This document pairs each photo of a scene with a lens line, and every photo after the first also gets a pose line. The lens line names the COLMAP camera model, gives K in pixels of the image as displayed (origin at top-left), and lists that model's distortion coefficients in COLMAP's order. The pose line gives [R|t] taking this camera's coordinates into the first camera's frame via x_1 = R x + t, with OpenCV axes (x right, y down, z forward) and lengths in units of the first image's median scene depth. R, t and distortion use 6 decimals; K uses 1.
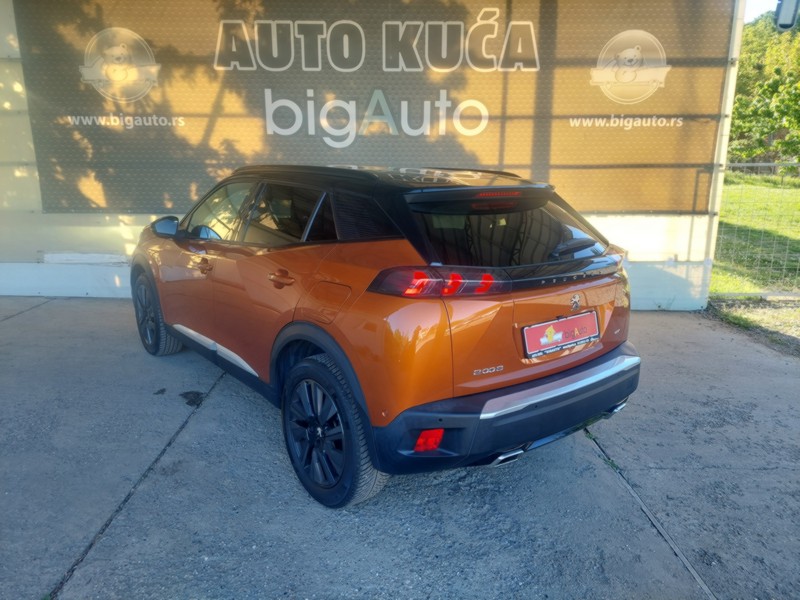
lens RADIAL K [[573.0, 0, 399.0], [0, 573.0, 295.6], [0, 0, 1]] dist [0.026608, -0.013876]
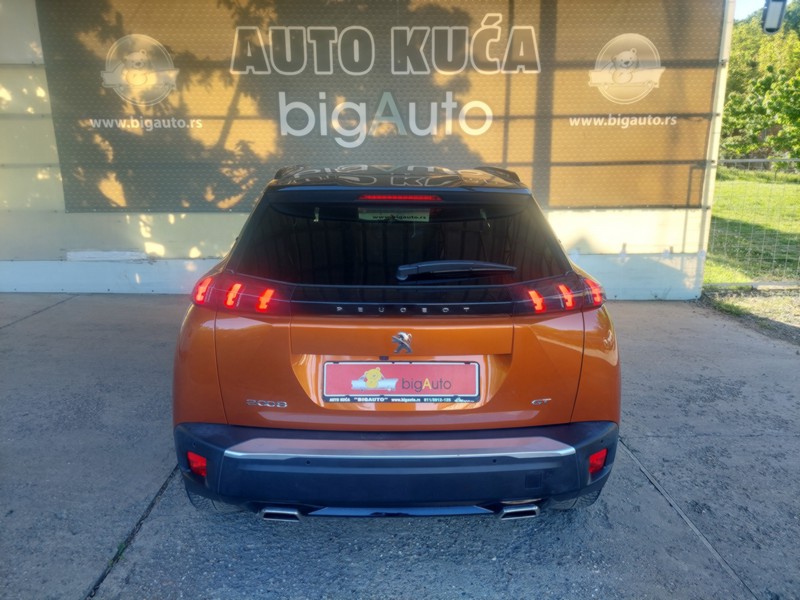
lens RADIAL K [[573.0, 0, 404.4], [0, 573.0, 297.0], [0, 0, 1]] dist [0.026608, -0.013876]
pose [[0.999880, -0.010711, 0.011211, -0.020936], [0.010666, 0.999935, 0.004056, 0.011856], [-0.011254, -0.003936, 0.999929, -0.050387]]
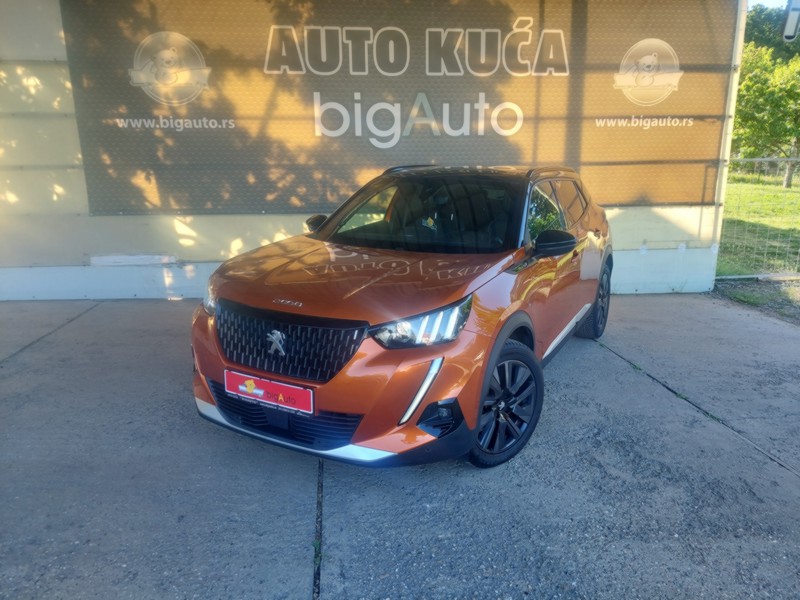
lens RADIAL K [[573.0, 0, 405.5], [0, 573.0, 299.3], [0, 0, 1]] dist [0.026608, -0.013876]
pose [[0.994437, -0.034353, 0.099569, -0.186350], [0.033756, 0.999401, 0.007681, 0.012958], [-0.099773, -0.004278, 0.995001, -0.052449]]
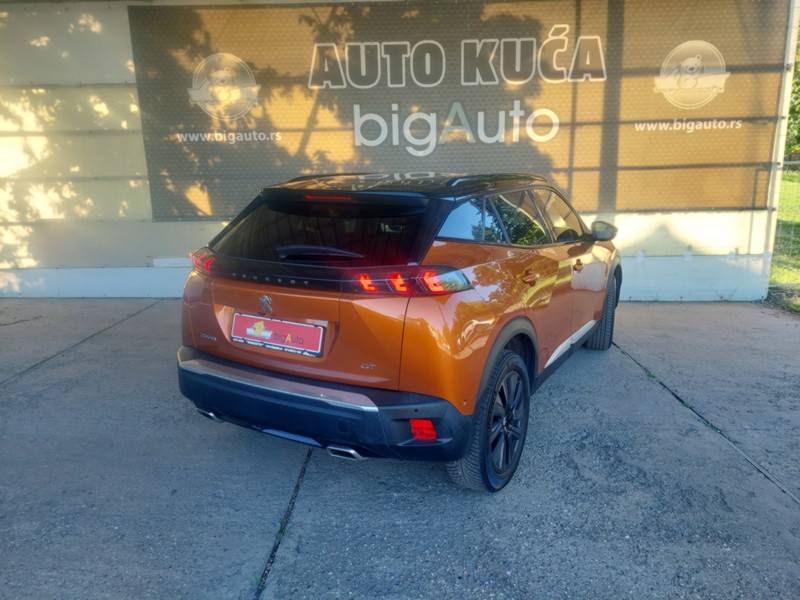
lens RADIAL K [[573.0, 0, 410.6], [0, 573.0, 293.5], [0, 0, 1]] dist [0.026608, -0.013876]
pose [[0.999460, -0.017164, -0.028014, -0.101121], [0.016834, 0.999787, -0.011981, 0.016448], [0.028214, 0.011503, 0.999536, -0.088707]]
